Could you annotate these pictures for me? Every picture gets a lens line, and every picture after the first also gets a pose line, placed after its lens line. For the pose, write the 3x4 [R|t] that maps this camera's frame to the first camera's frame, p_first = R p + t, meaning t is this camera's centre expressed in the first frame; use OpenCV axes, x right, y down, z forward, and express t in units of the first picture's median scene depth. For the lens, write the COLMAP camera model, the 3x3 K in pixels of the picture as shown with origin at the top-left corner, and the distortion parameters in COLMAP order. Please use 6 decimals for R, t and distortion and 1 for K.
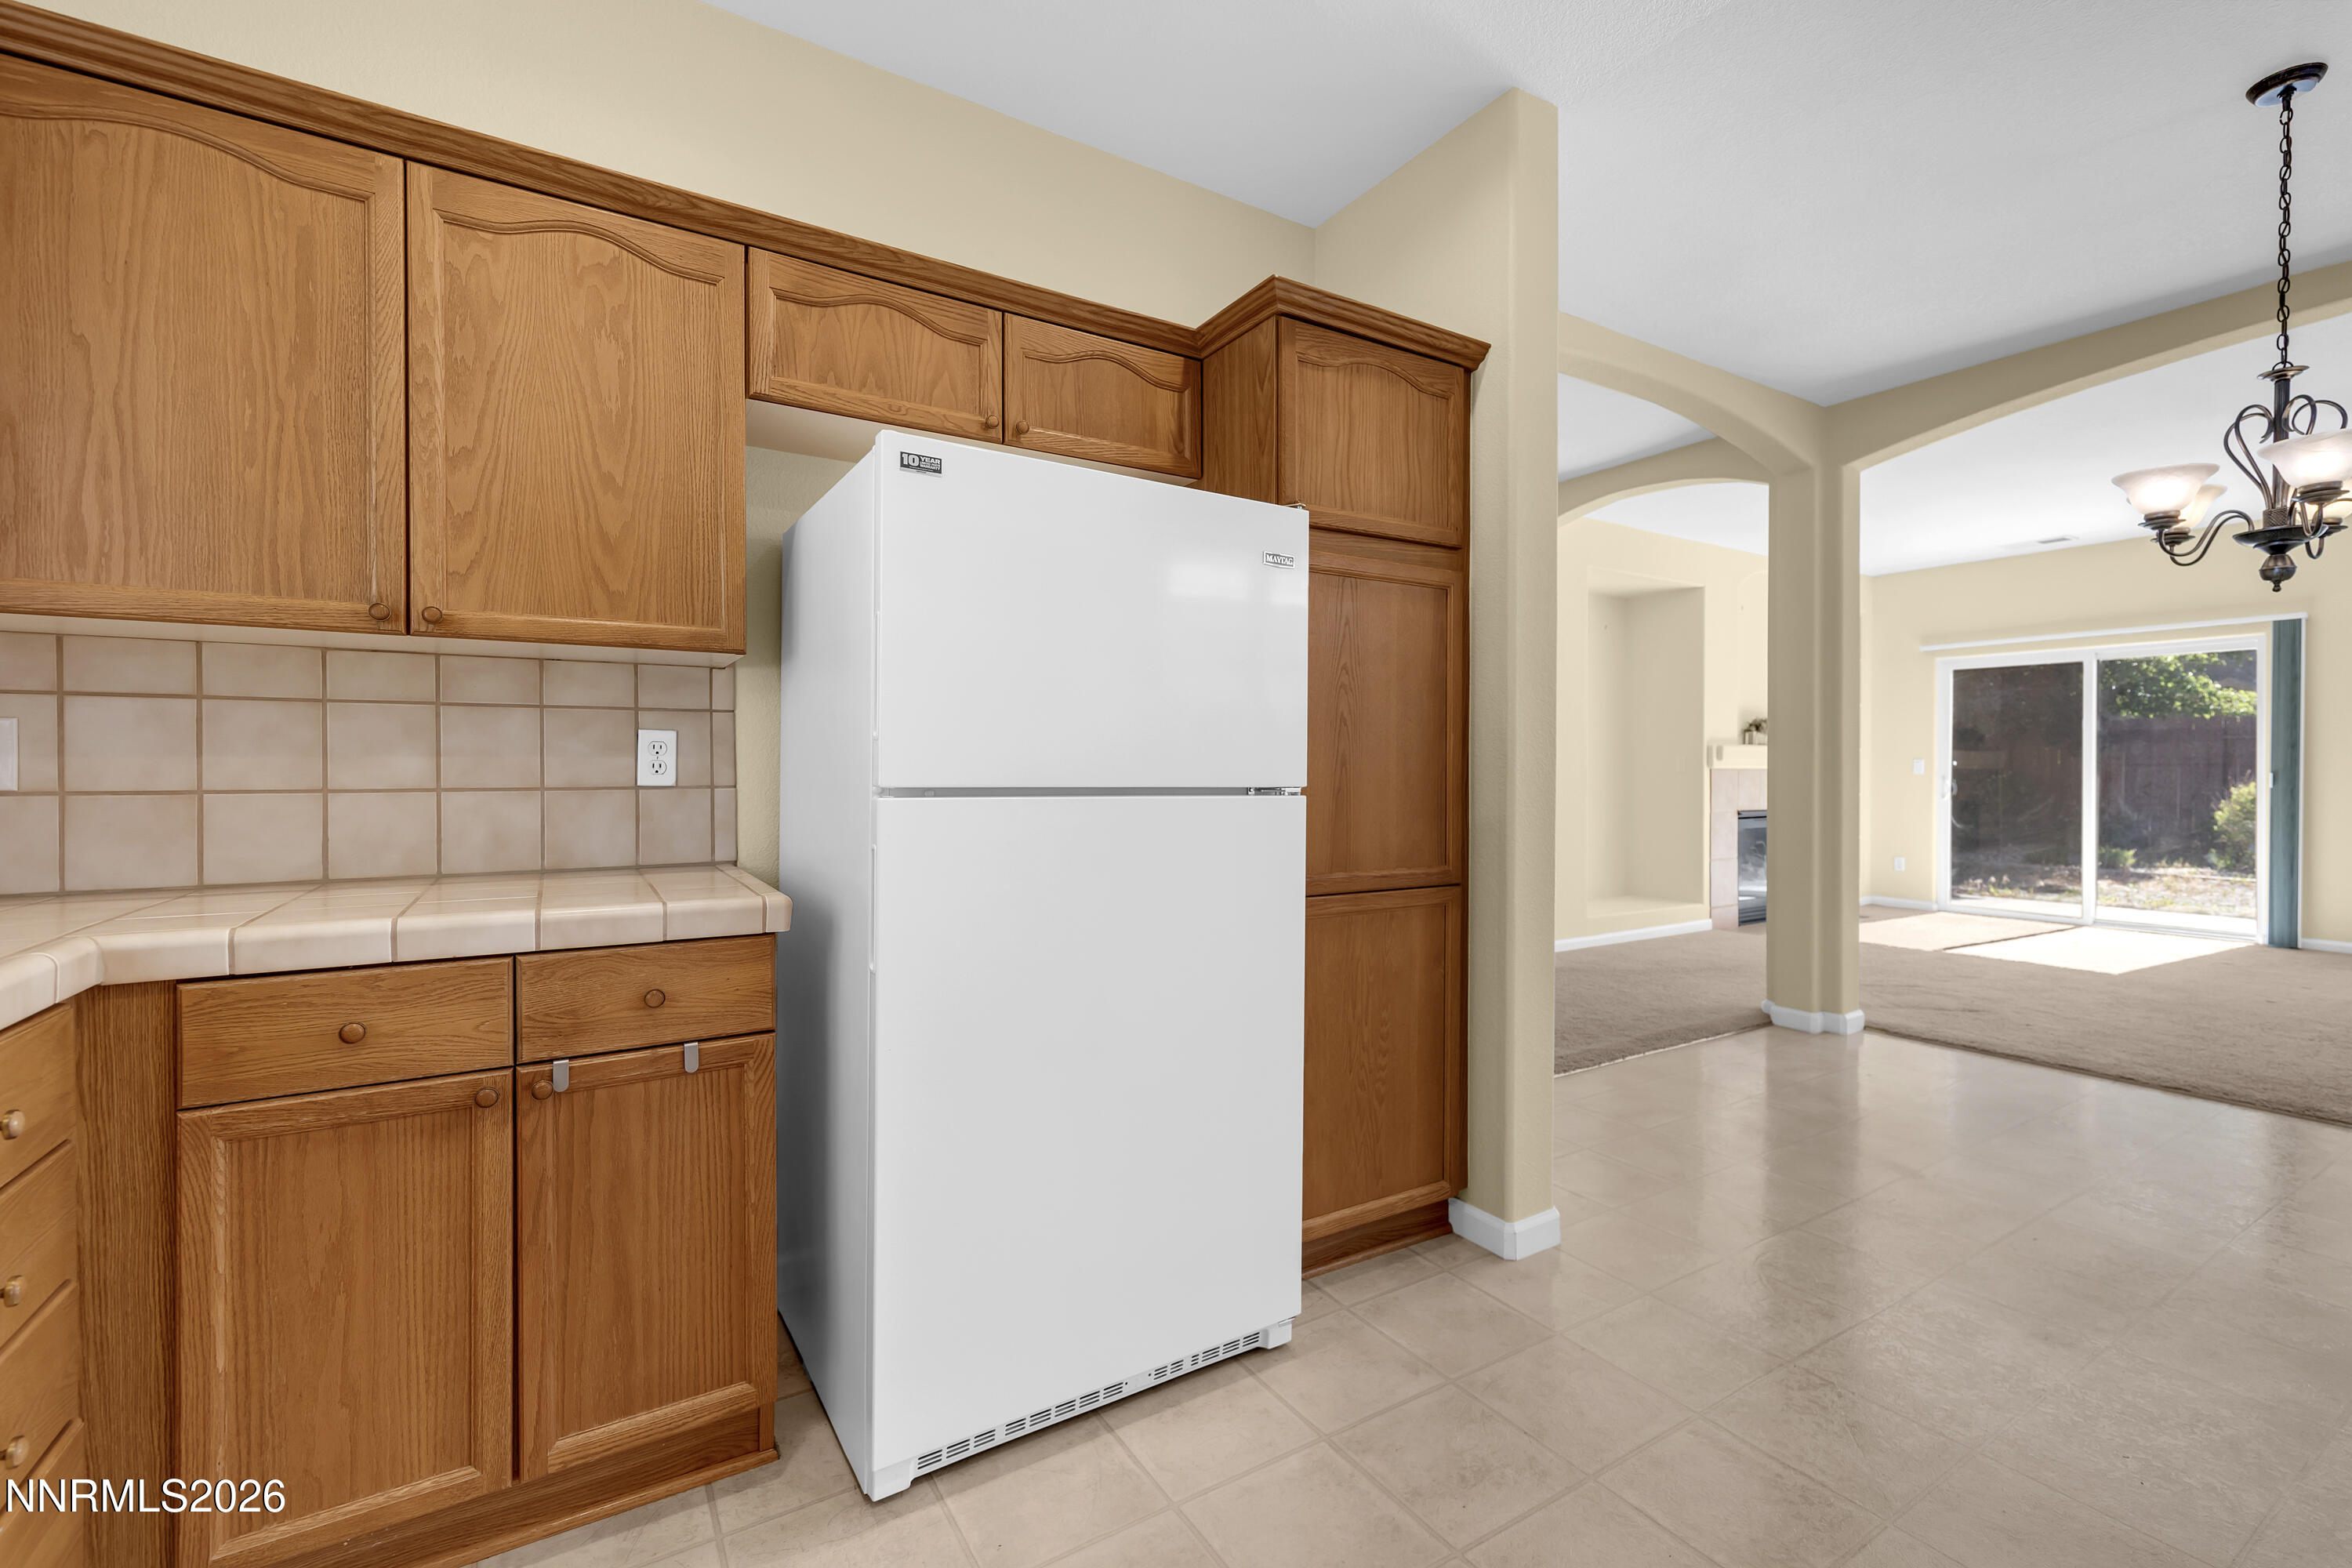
lens RADIAL K [[1014.0, 0, 1211.1], [0, 1014.0, 778.6], [0, 0, 1]] dist [0.009340, 0.000103]
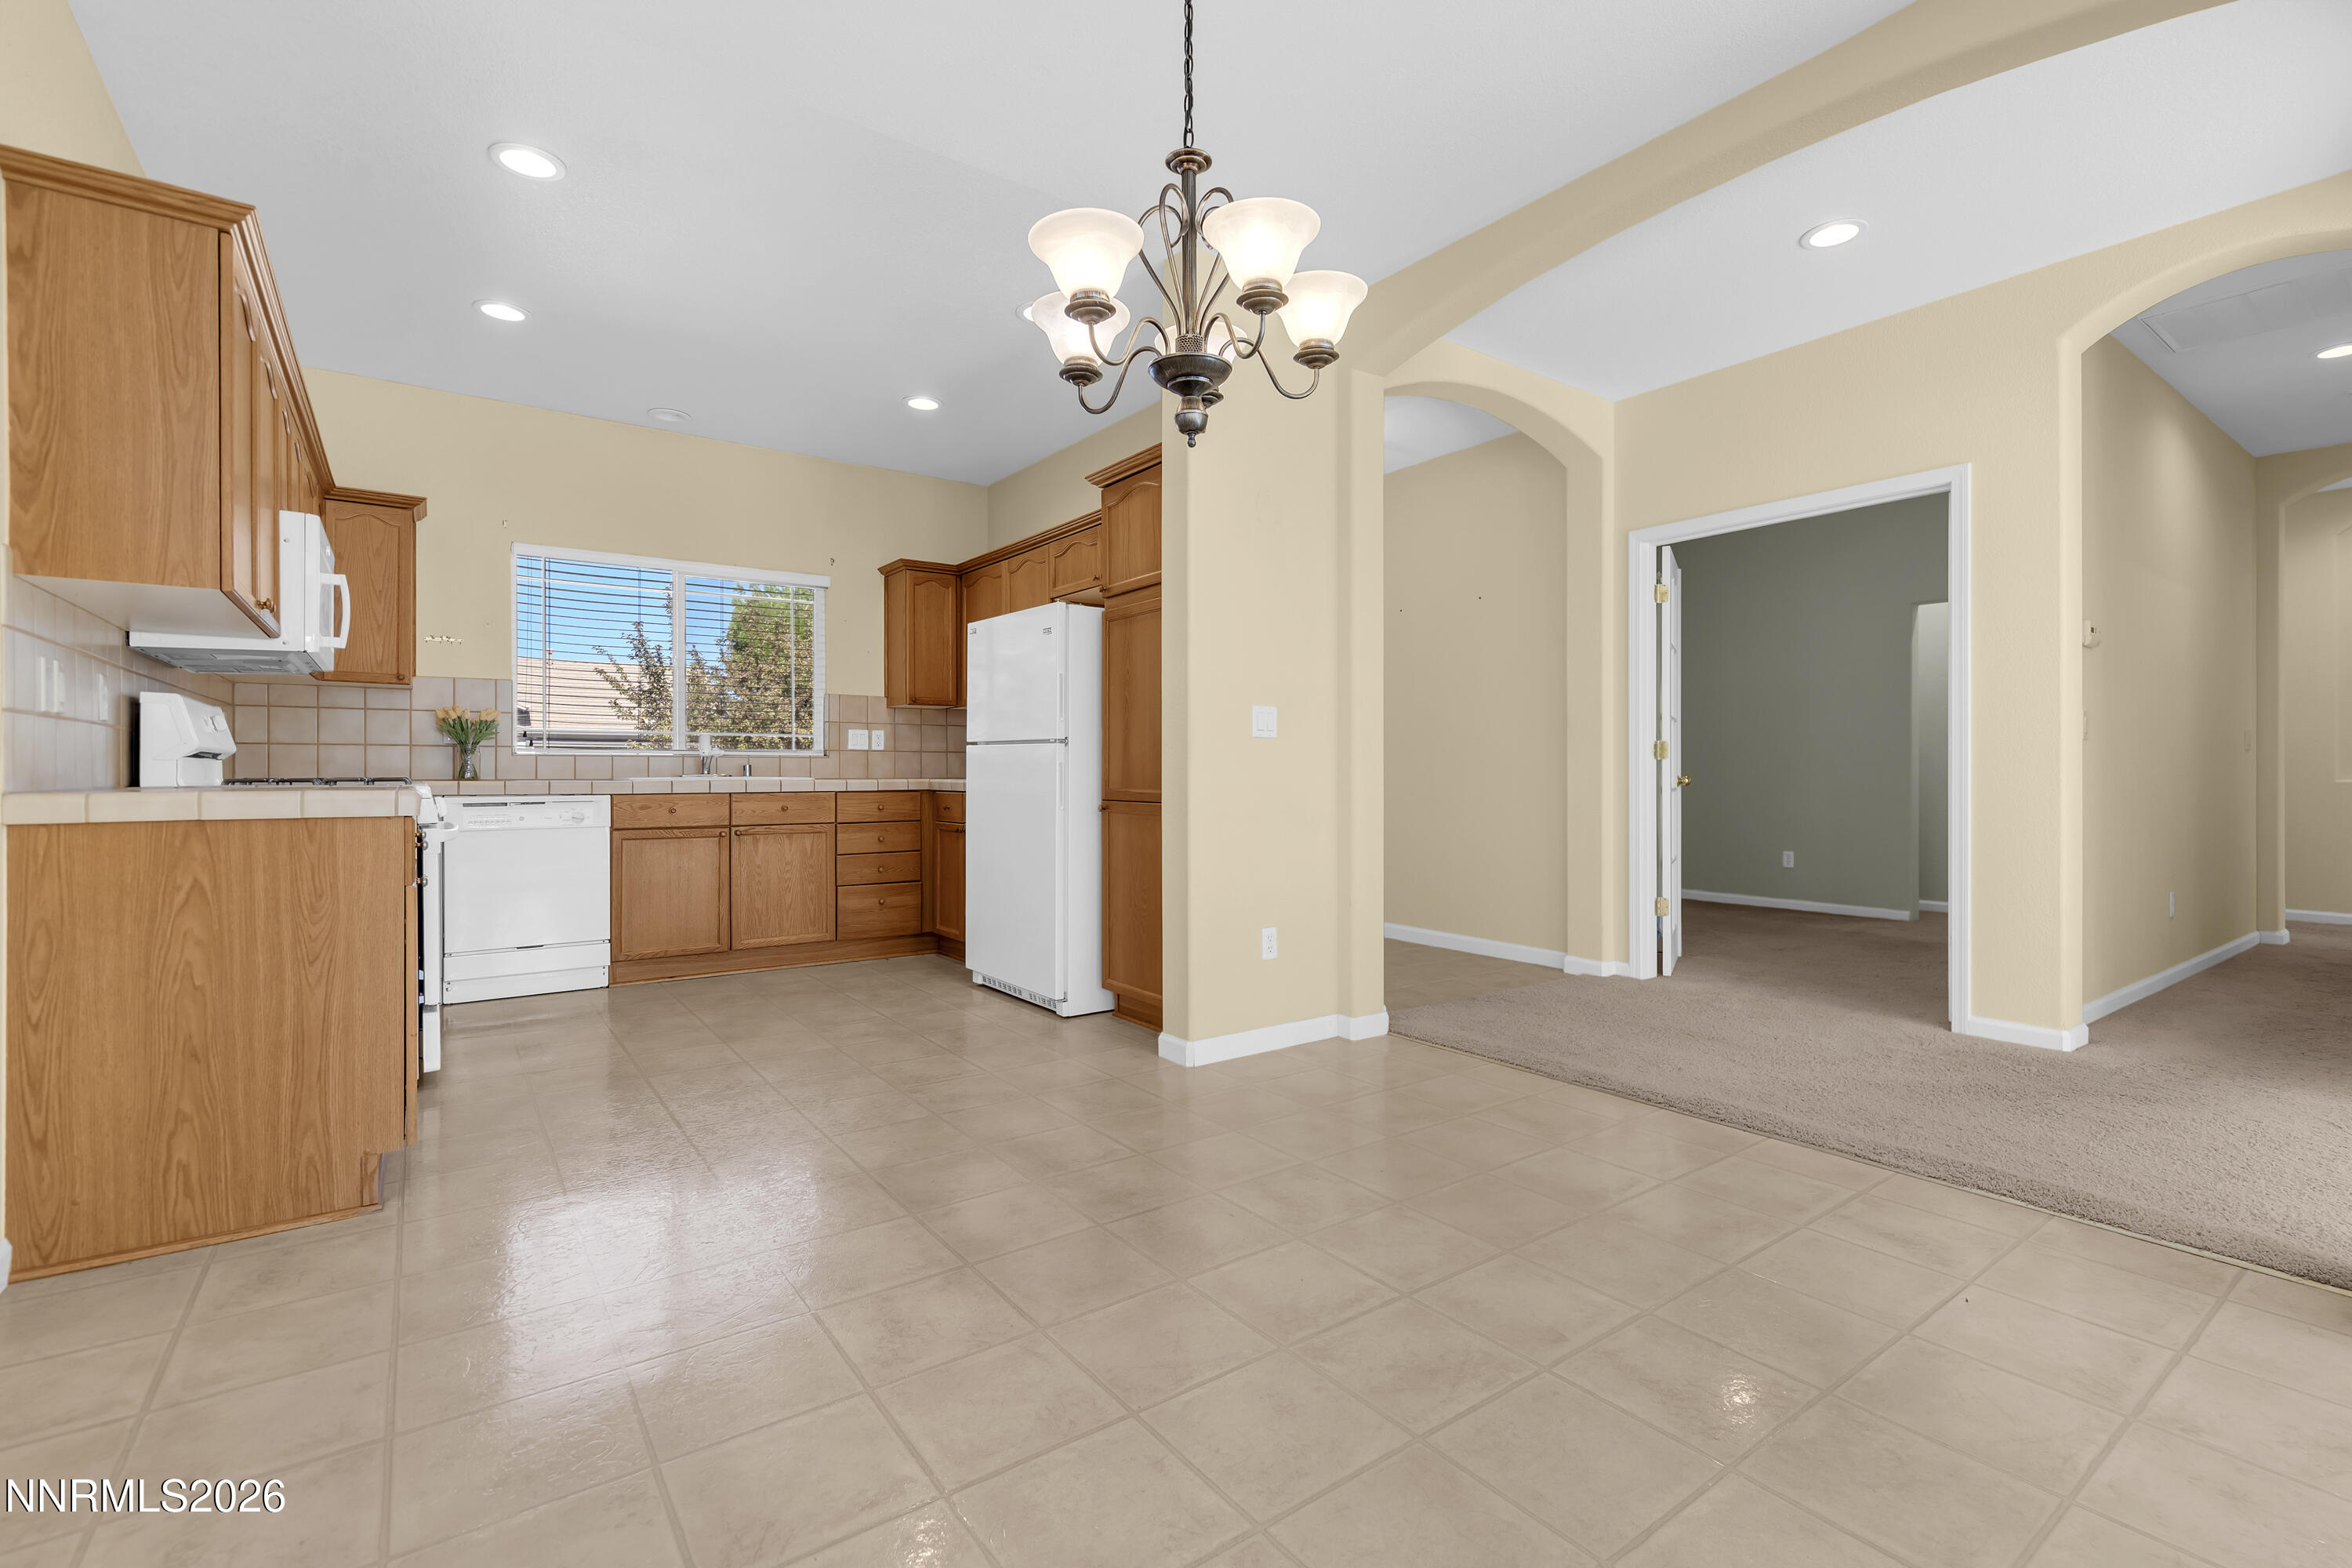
lens RADIAL K [[1040.6, 0, 1183.3], [0, 1040.6, 775.9], [0, 0, 1]] dist [-0.000234, -0.000595]
pose [[0.058696, 0.002660, -0.998272, 2.075722], [-0.008738, 0.999960, 0.002150, 0.071367], [0.998238, 0.008596, 0.058717, 1.081575]]
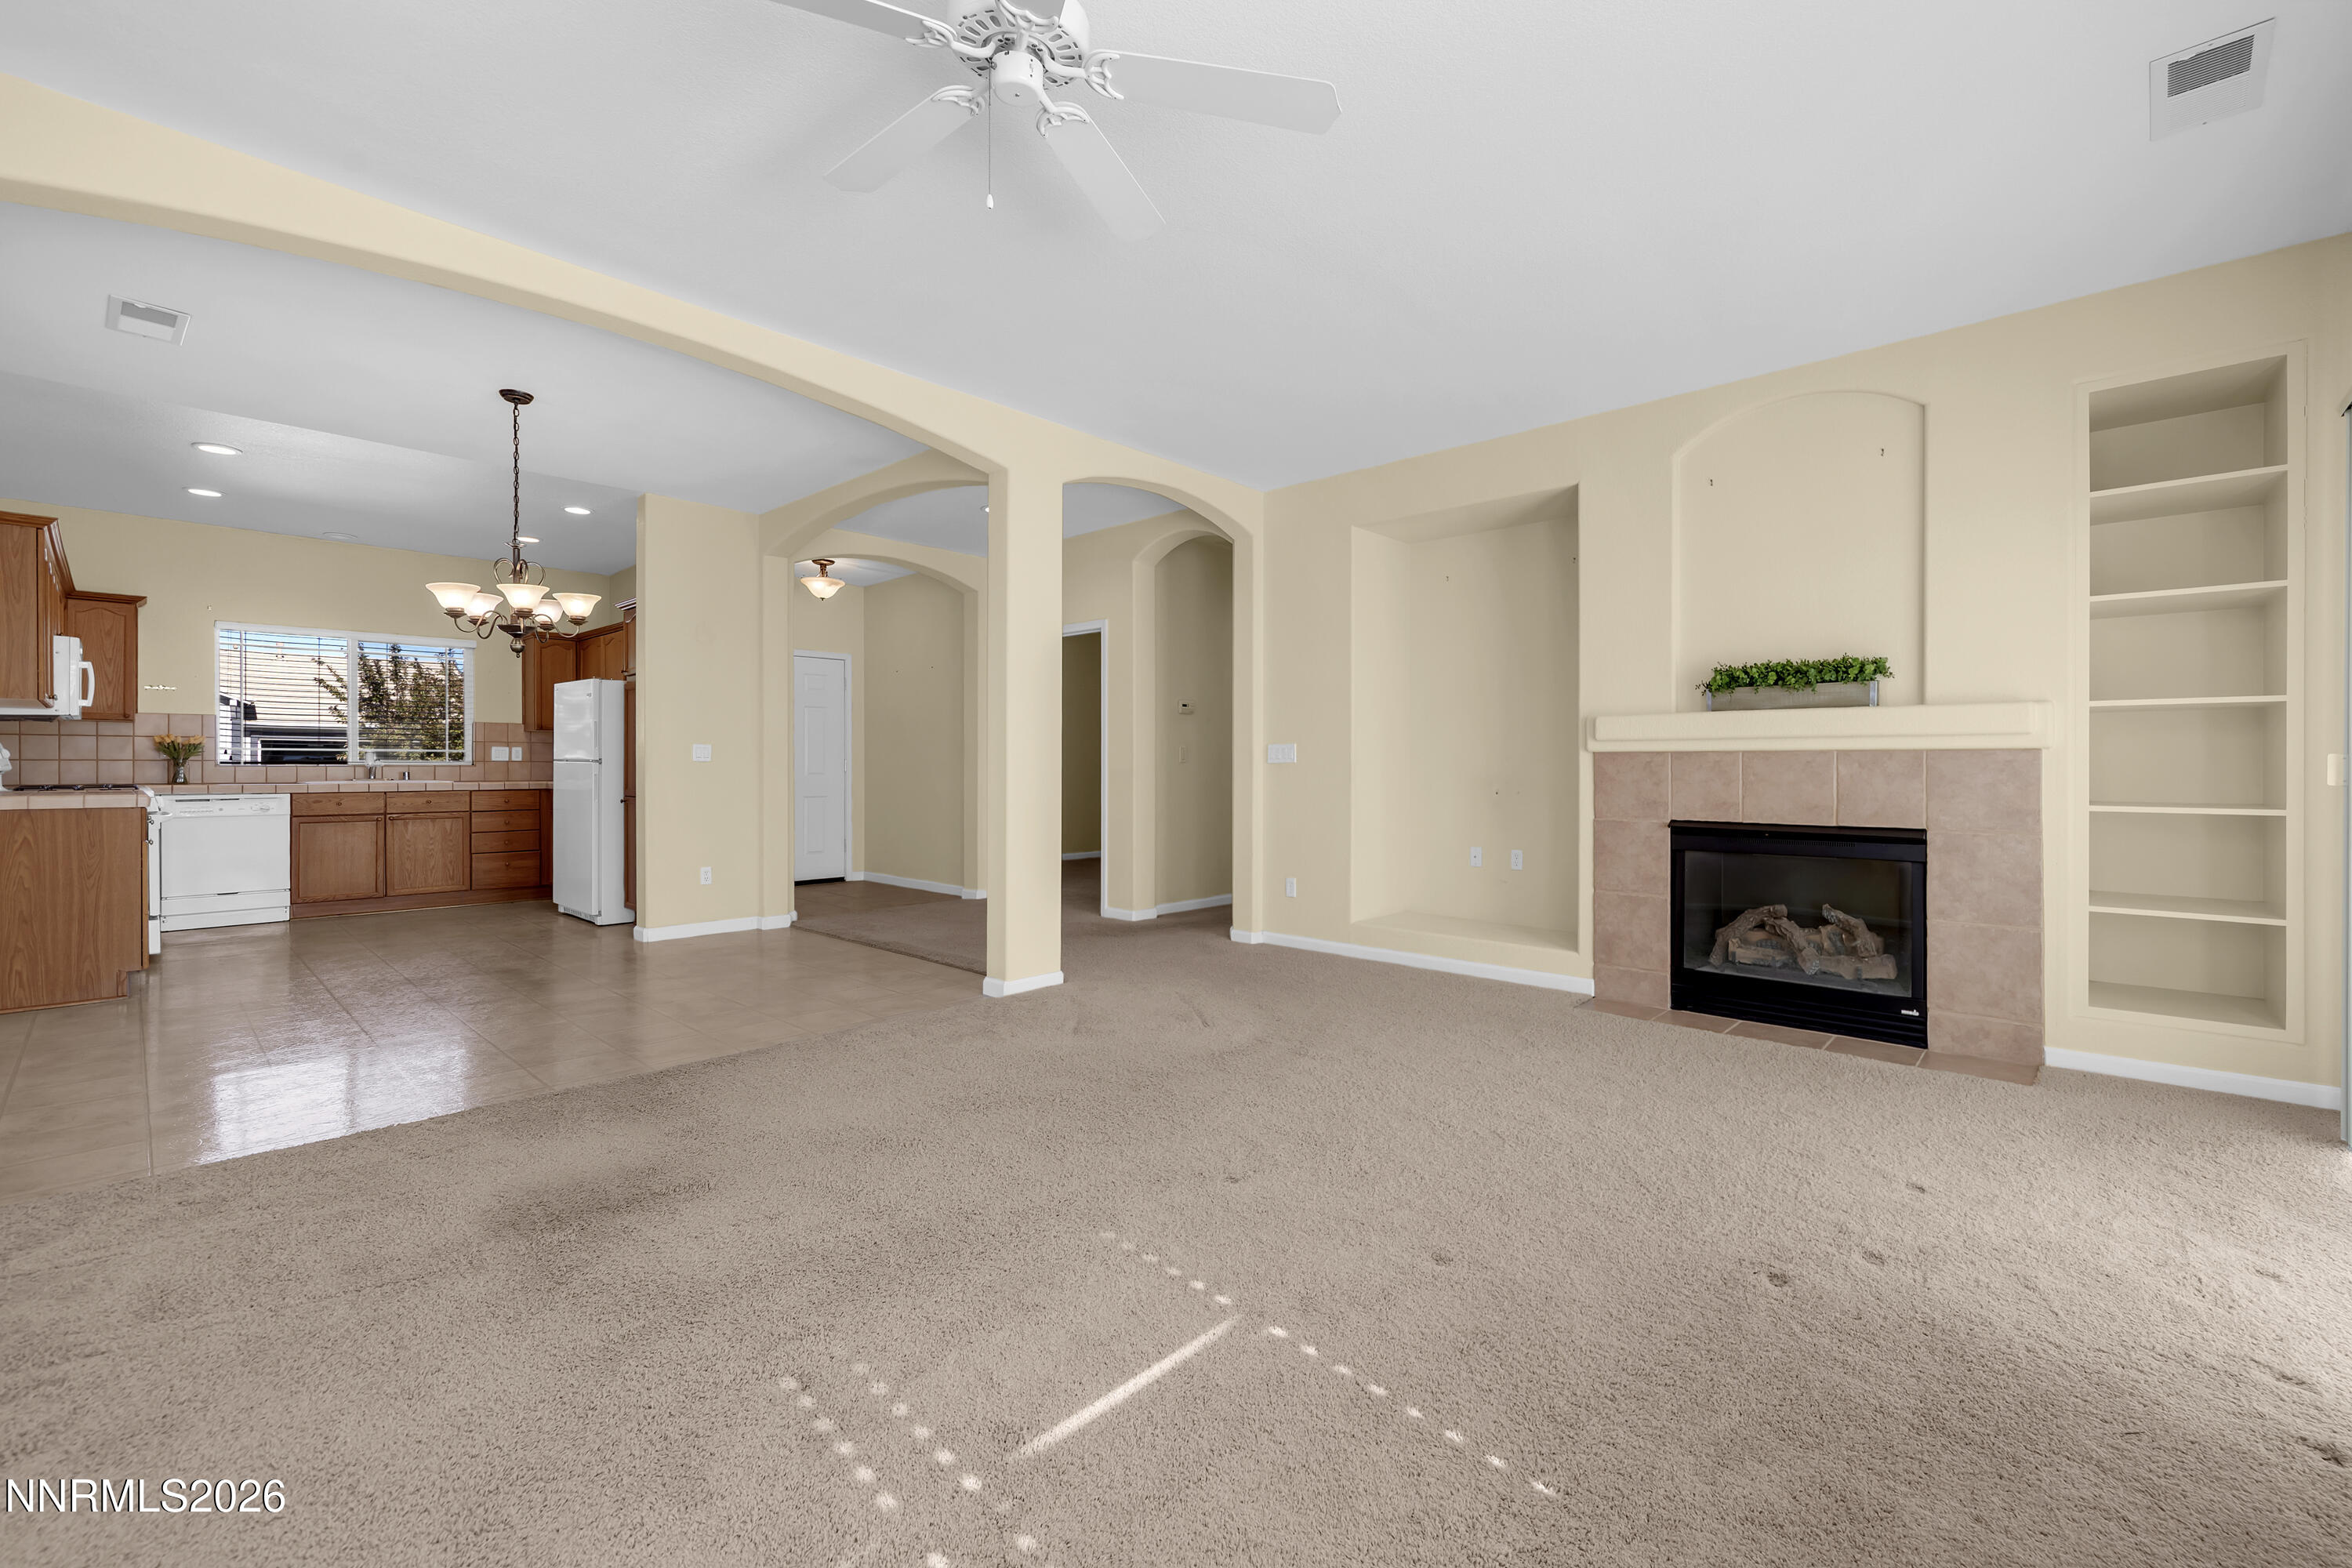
lens RADIAL K [[972.3, 0, 1188.5], [0, 972.3, 770.7], [0, 0, 1]] dist [-0.002127, -0.000242]
pose [[0.256771, 0.005640, -0.966456, 3.583484], [-0.010823, 0.999937, 0.002959, 0.012009], [0.966412, 0.009700, 0.256816, 2.002748]]
